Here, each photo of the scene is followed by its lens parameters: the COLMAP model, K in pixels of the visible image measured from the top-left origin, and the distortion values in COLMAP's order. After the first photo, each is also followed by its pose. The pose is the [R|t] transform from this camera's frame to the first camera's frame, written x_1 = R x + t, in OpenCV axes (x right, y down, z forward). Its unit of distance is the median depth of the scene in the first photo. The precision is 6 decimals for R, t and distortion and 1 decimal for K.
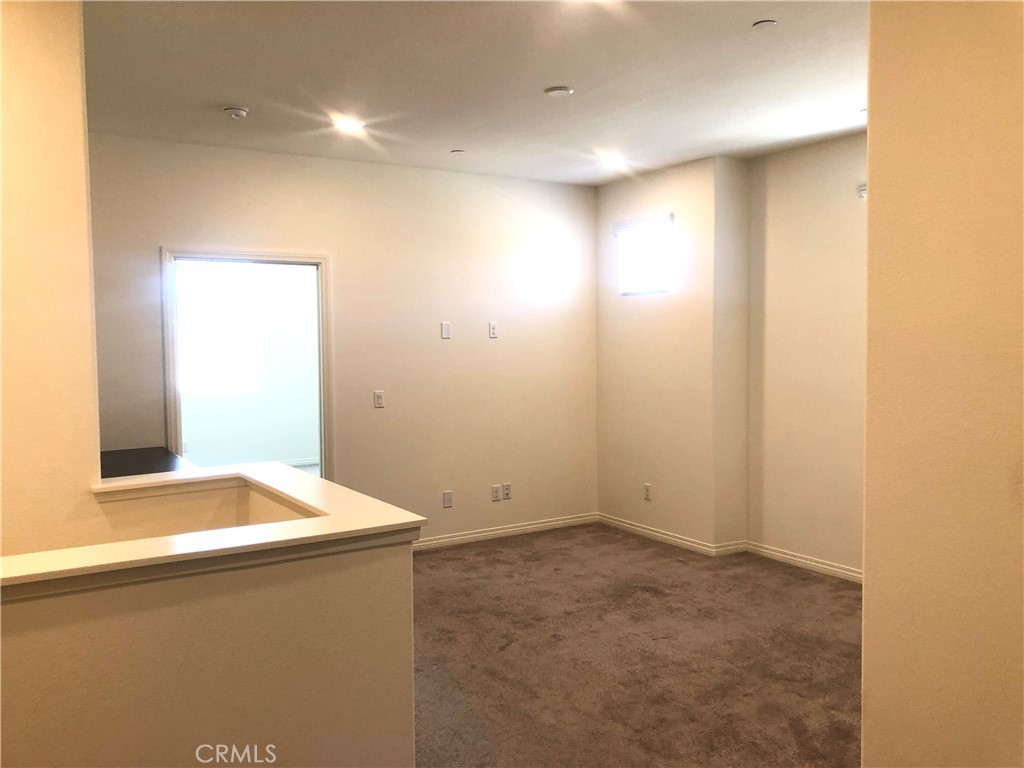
lens RADIAL K [[845.4, 0, 503.2], [0, 845.4, 380.0], [0, 0, 1]] dist [0.026312, -0.011937]
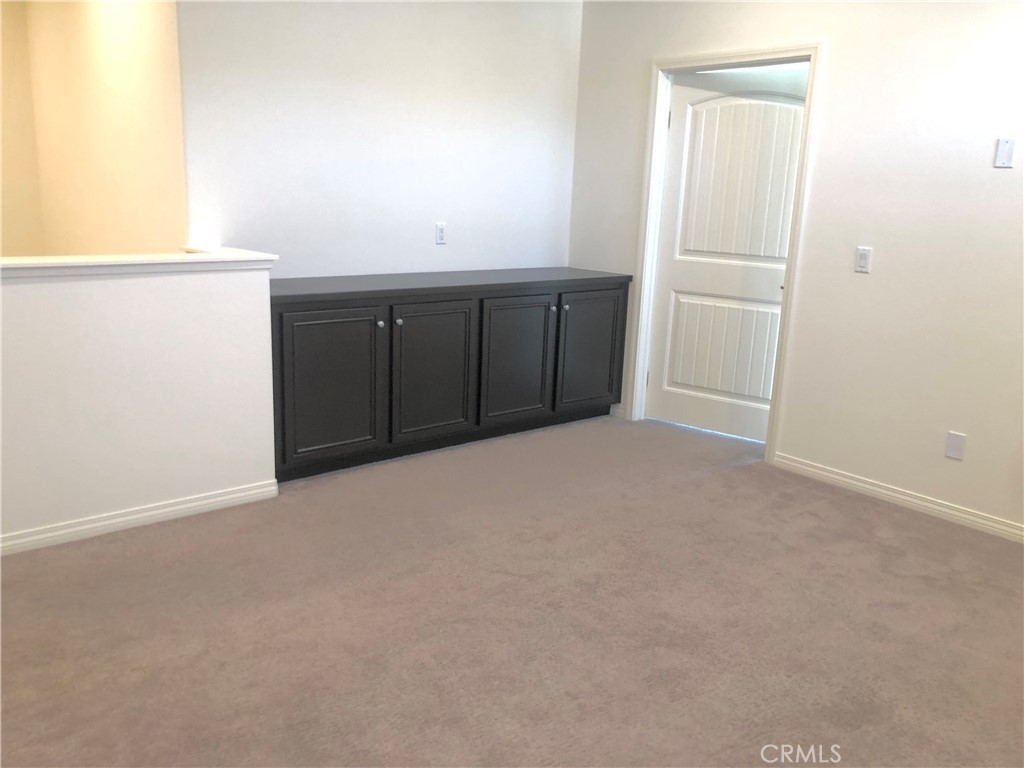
lens RADIAL K [[845.4, 0, 503.2], [0, 845.4, 380.0], [0, 0, 1]] dist [0.026312, -0.011937]
pose [[0.125515, 0.250310, -0.959995, 0.509570], [-0.061842, 0.967740, 0.244244, -0.033290], [0.990162, 0.028711, 0.136946, 0.654984]]
